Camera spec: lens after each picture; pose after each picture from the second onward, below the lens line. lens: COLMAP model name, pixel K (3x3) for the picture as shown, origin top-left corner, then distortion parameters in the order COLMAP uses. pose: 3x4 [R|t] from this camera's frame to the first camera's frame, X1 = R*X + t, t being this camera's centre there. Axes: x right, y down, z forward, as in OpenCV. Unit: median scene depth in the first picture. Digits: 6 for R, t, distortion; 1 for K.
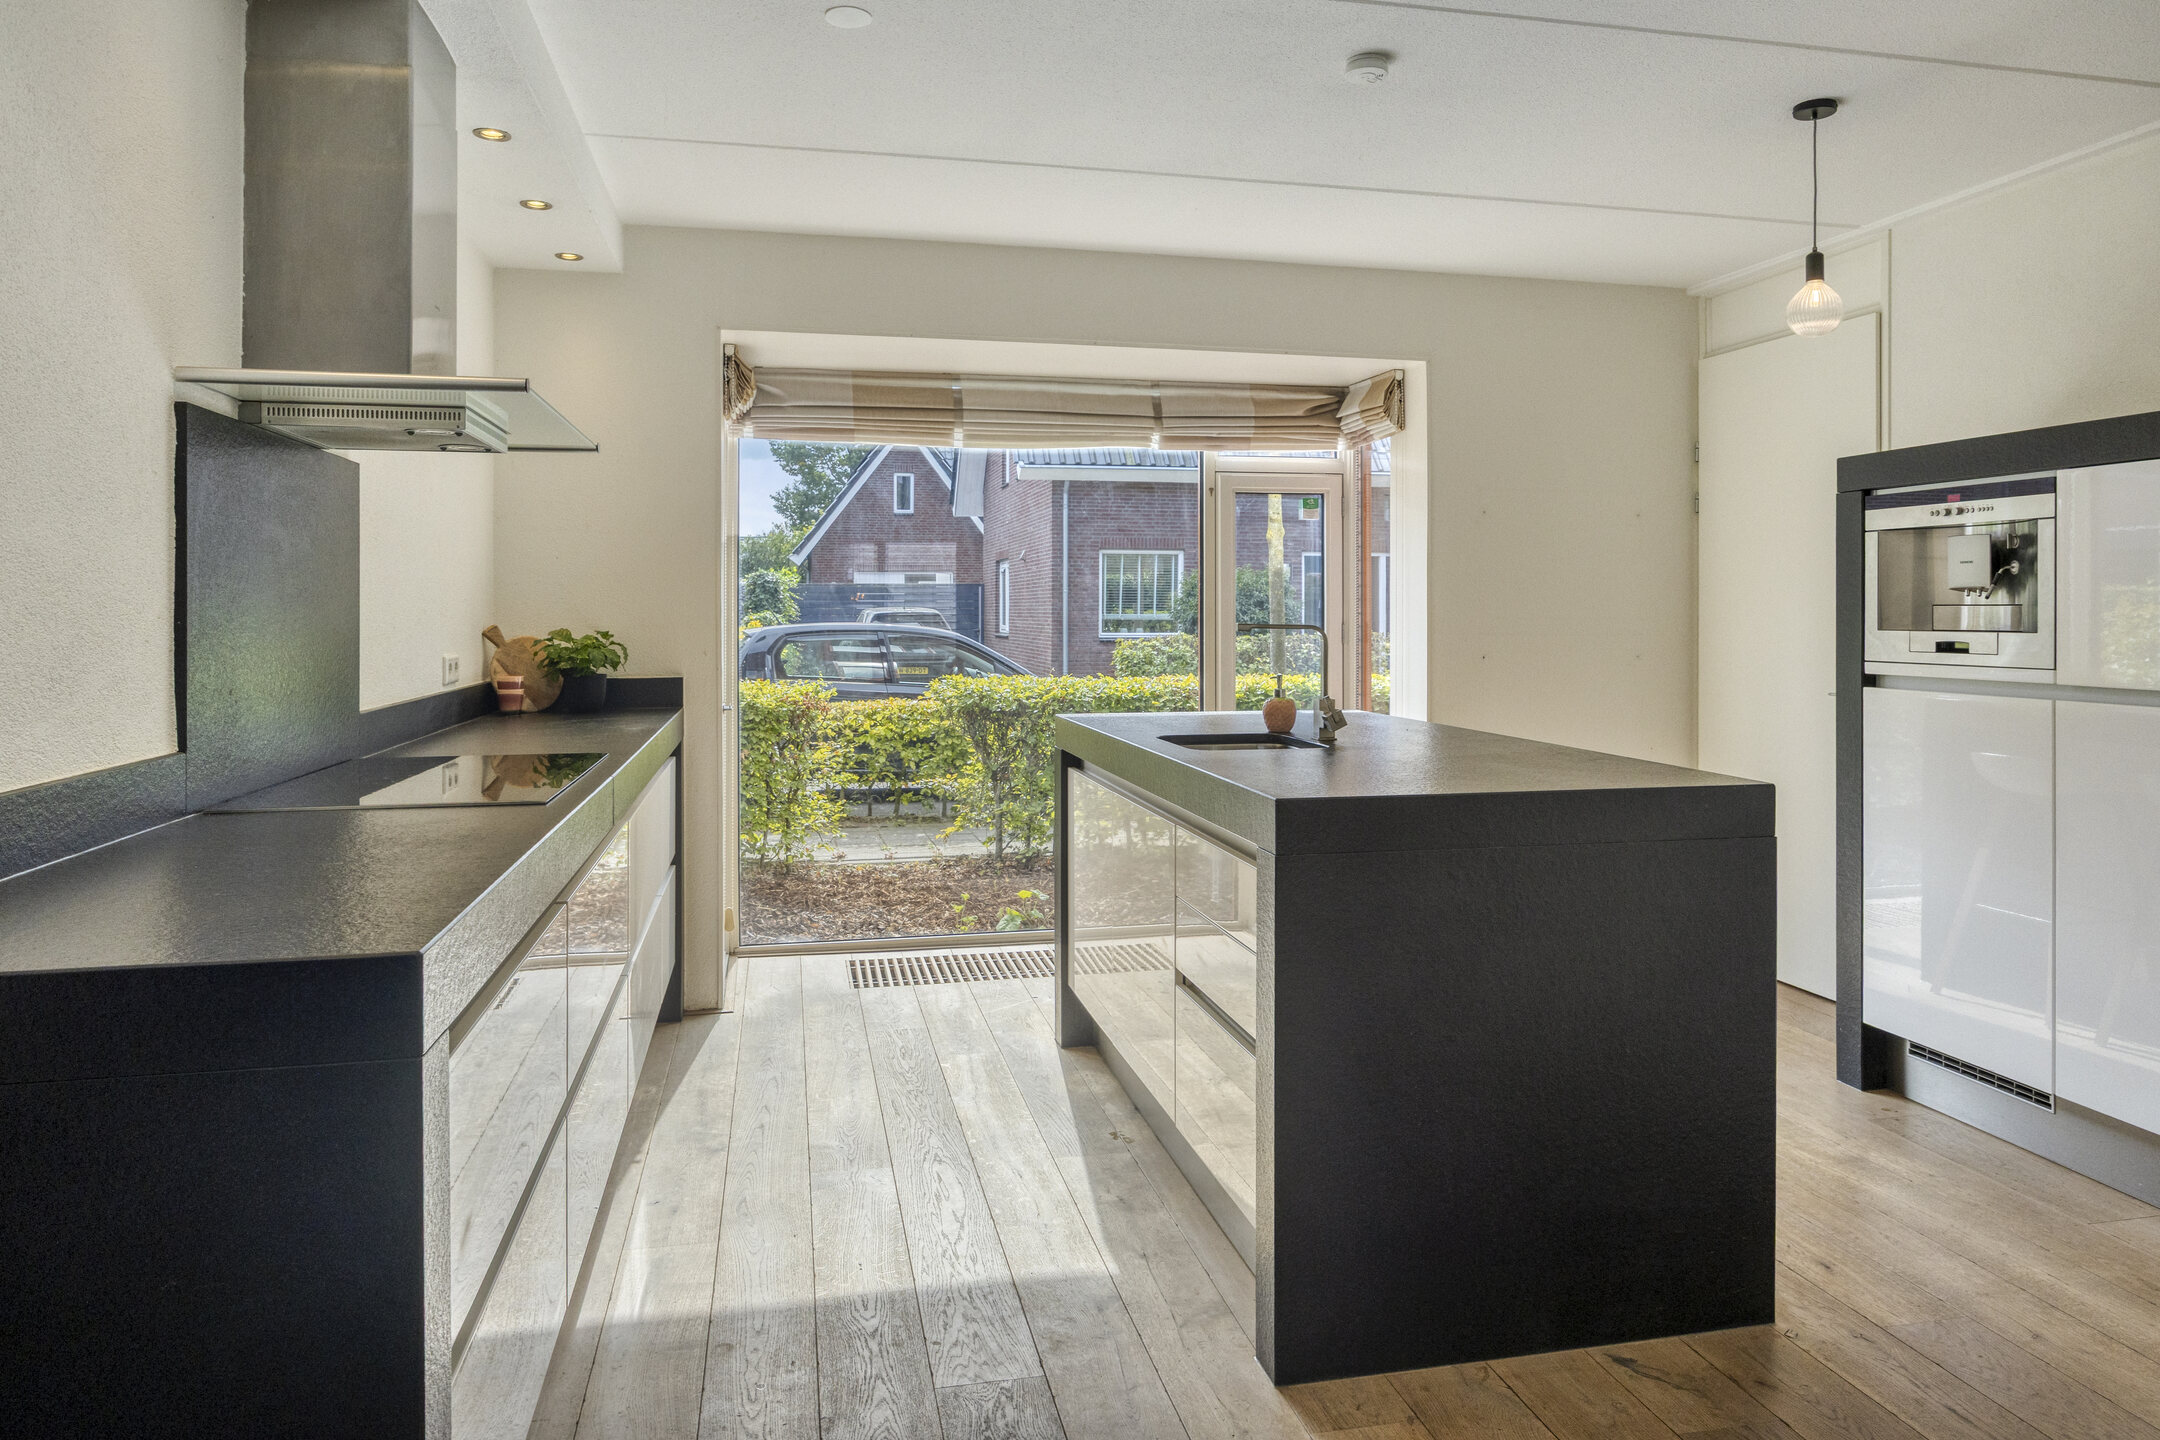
lens RADIAL K [[1390.2, 0, 1079.9], [0, 1390.2, 716.3], [0, 0, 1]] dist [-0.005414, -0.000736]
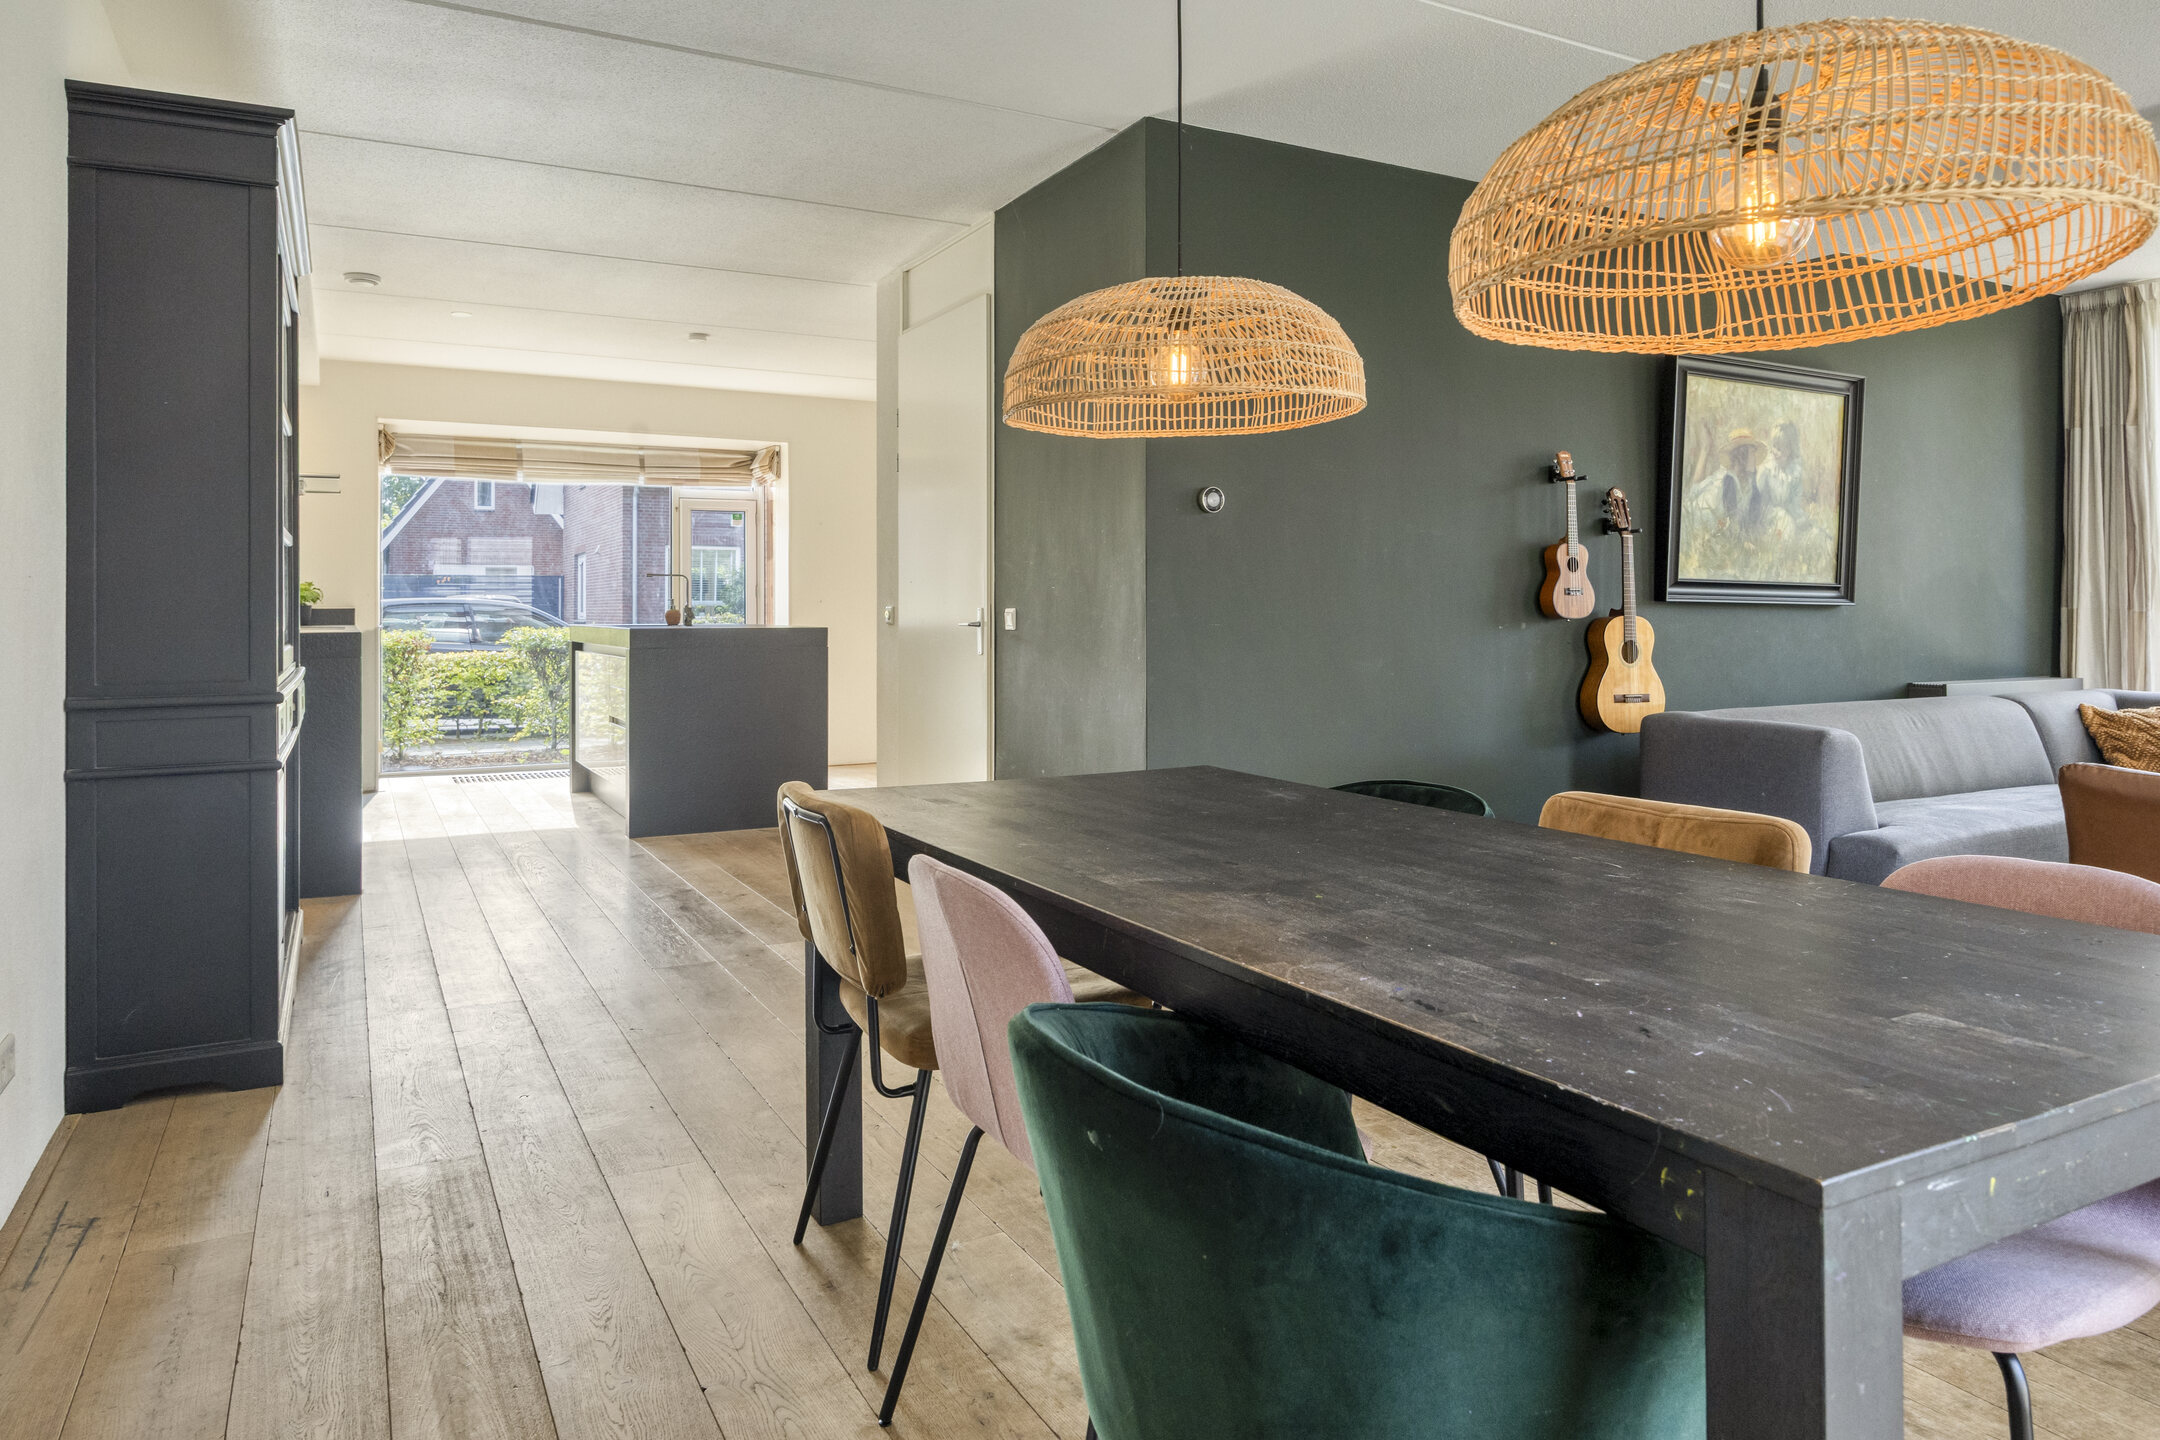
lens RADIAL K [[1390.2, 0, 1070.3], [0, 1390.2, 632.0], [0, 0, 1]] dist [-0.005414, -0.000736]
pose [[0.963111, -0.004496, 0.269068, 0.071240], [0.020623, 0.998153, -0.057140, 0.071287], [-0.268314, 0.060581, 0.961425, -0.559488]]
